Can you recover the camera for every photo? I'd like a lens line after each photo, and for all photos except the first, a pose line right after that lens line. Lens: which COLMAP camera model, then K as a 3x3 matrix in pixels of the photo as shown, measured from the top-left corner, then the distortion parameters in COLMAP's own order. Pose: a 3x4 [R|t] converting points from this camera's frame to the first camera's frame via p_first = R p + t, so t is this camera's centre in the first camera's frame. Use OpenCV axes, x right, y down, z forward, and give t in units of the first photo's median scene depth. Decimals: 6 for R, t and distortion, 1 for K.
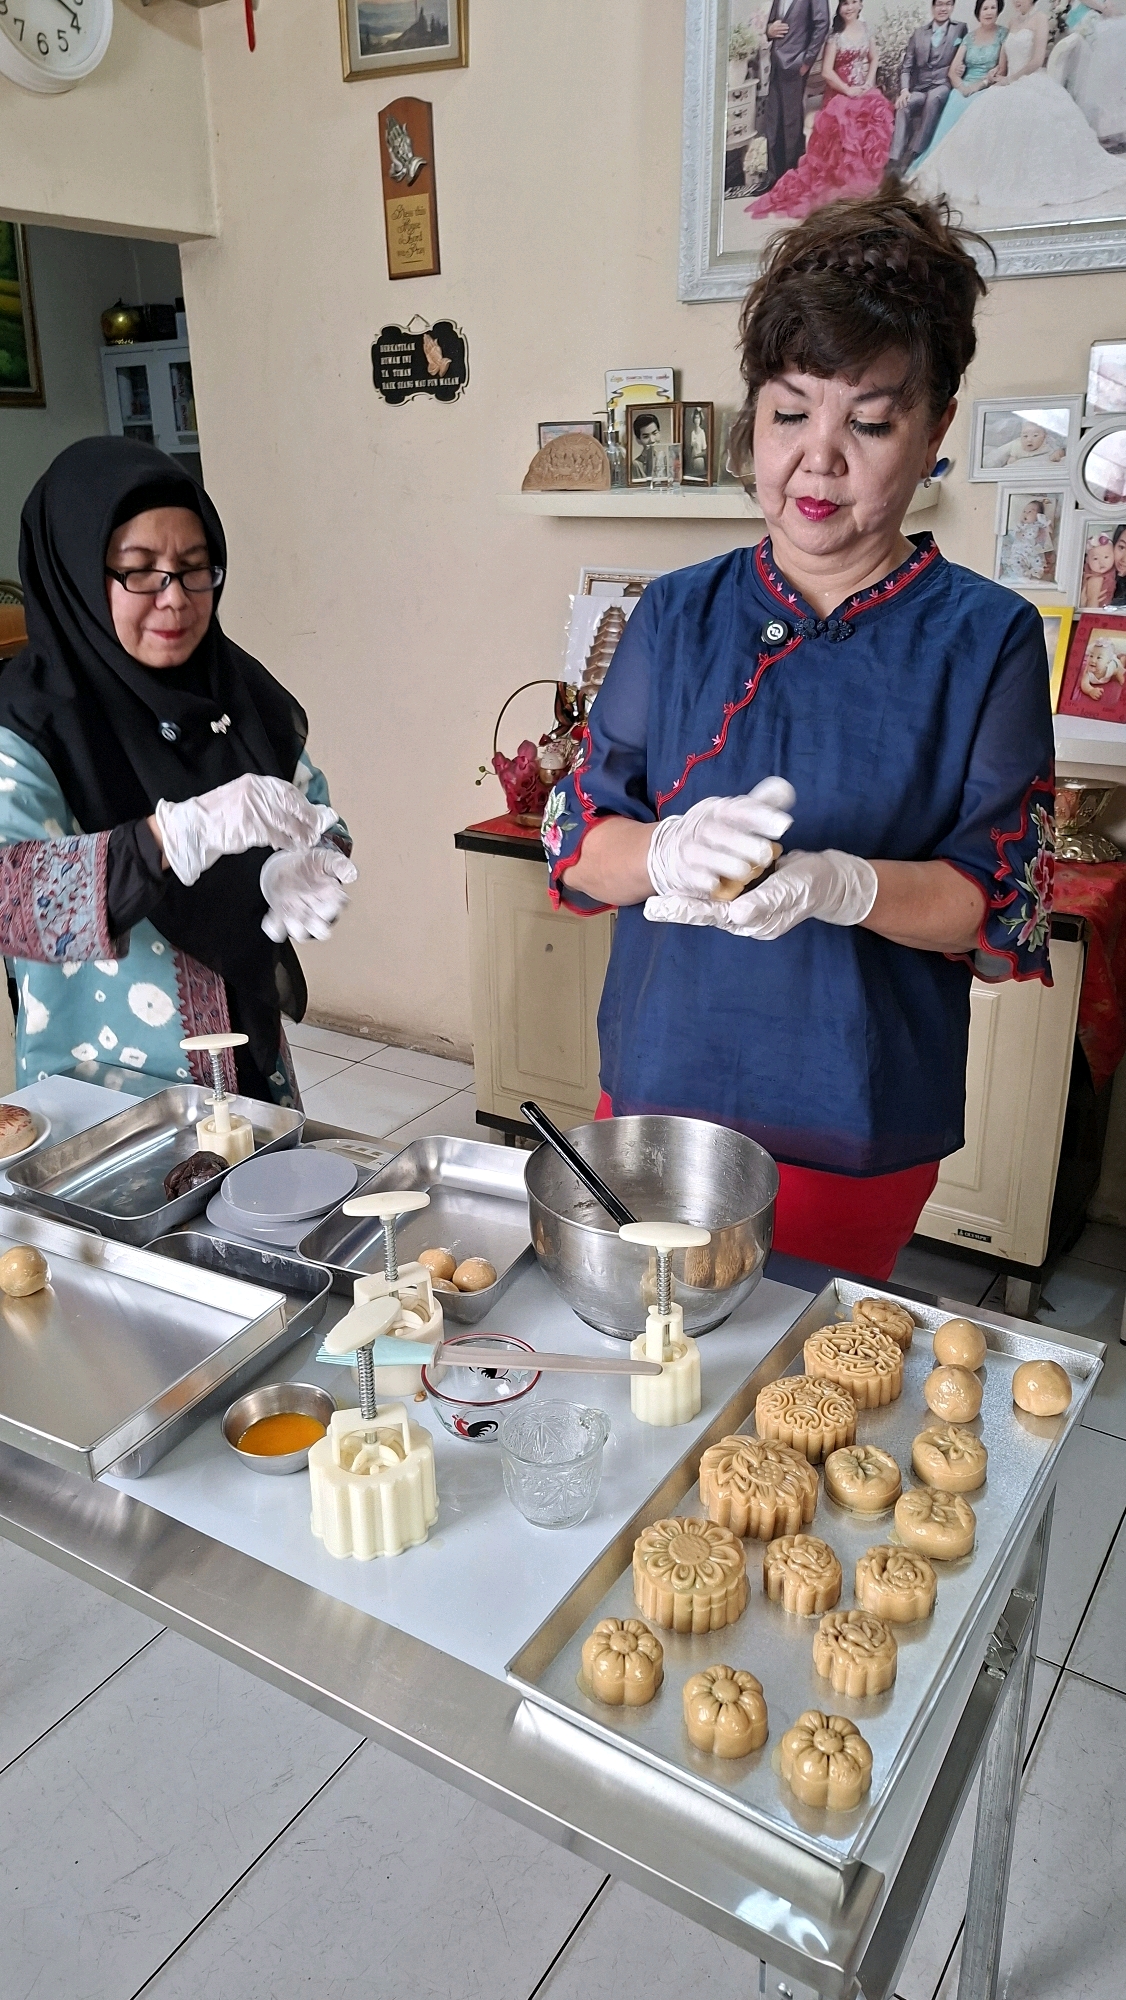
lens RADIAL K [[1461.3, 0, 560.9], [0, 1461.3, 998.3], [0, 0, 1]] dist [0.024676, -0.004845]
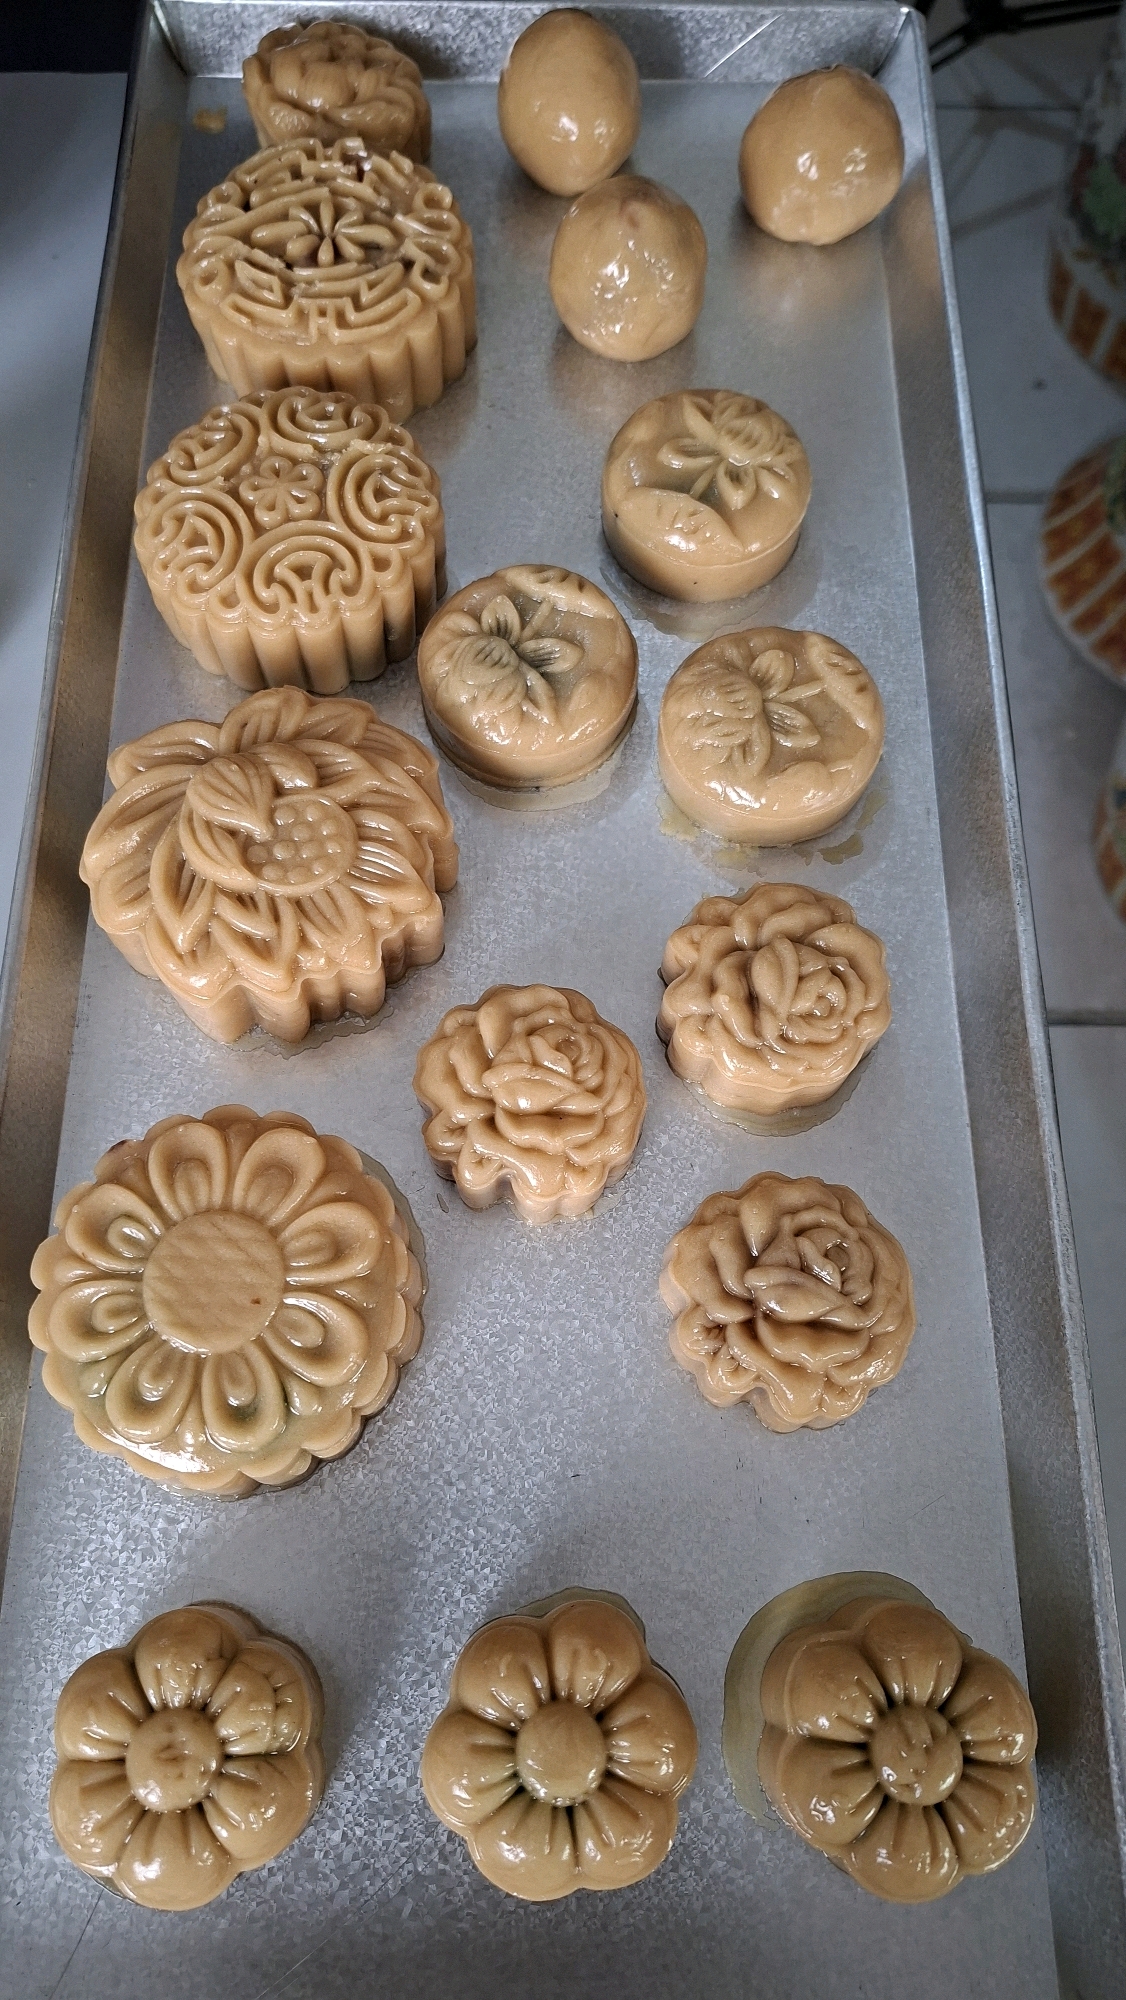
lens RADIAL K [[1461.3, 0, 558.2], [0, 1461.3, 1005.3], [0, 0, 1]] dist [0.024676, -0.004845]
pose [[0.846047, -0.493554, 0.201516, 0.104526], [0.178995, 0.619049, 0.764682, 0.114826], [-0.502161, -0.610887, 0.612088, 0.745726]]
